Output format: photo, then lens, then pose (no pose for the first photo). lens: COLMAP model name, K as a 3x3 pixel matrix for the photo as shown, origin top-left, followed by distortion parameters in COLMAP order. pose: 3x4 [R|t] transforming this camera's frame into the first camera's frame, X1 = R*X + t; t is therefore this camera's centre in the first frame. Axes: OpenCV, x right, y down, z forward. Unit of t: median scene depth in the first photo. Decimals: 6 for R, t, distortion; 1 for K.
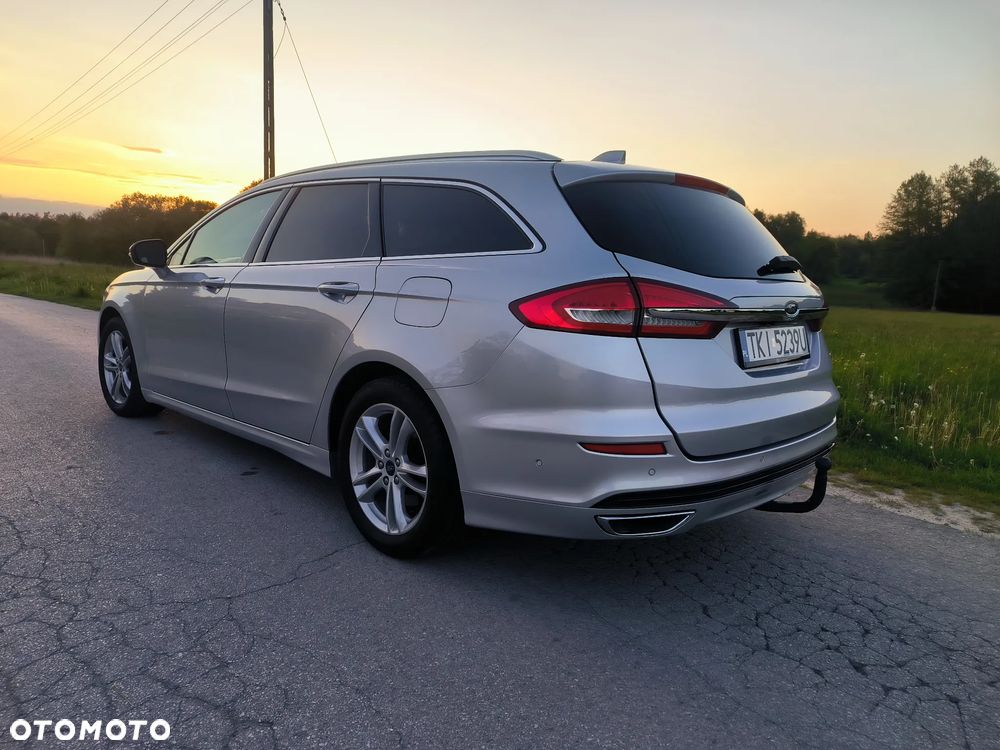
lens RADIAL K [[700.9, 0, 498.3], [0, 700.9, 381.7], [0, 0, 1]] dist [0.002512, 0.001437]
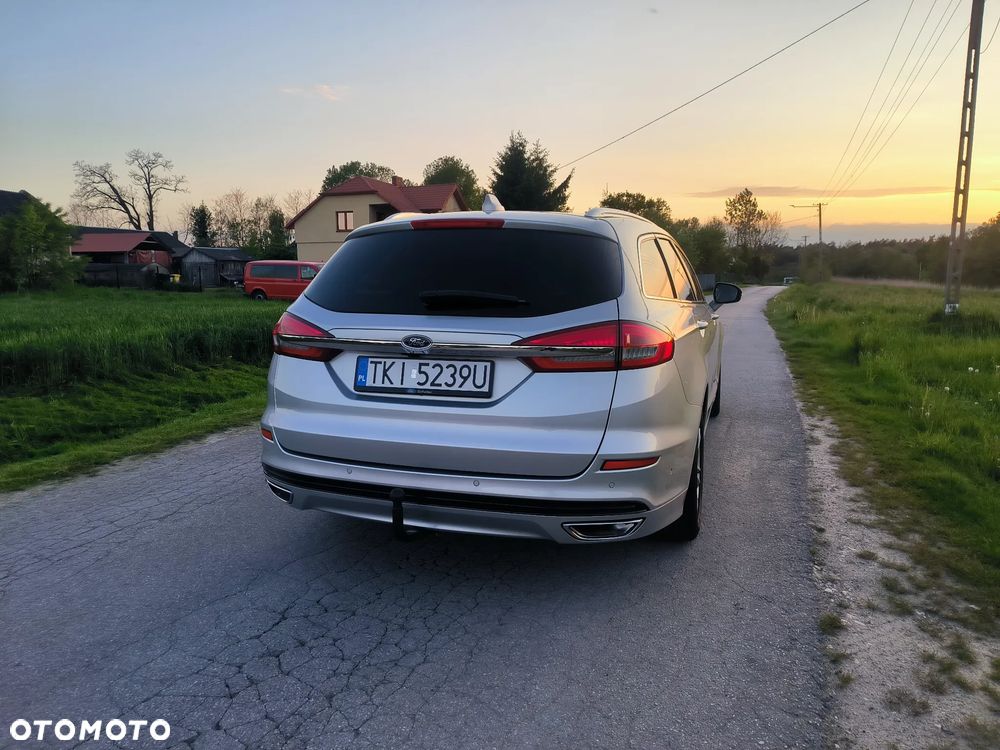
lens RADIAL K [[700.9, 0, 499.7], [0, 700.9, 356.1], [0, 0, 1]] dist [0.002512, 0.001437]
pose [[0.435957, 0.063425, -0.897730, 1.294926], [-0.122398, 0.992424, 0.010676, -0.100941], [0.891605, 0.105226, 0.440417, 0.605257]]
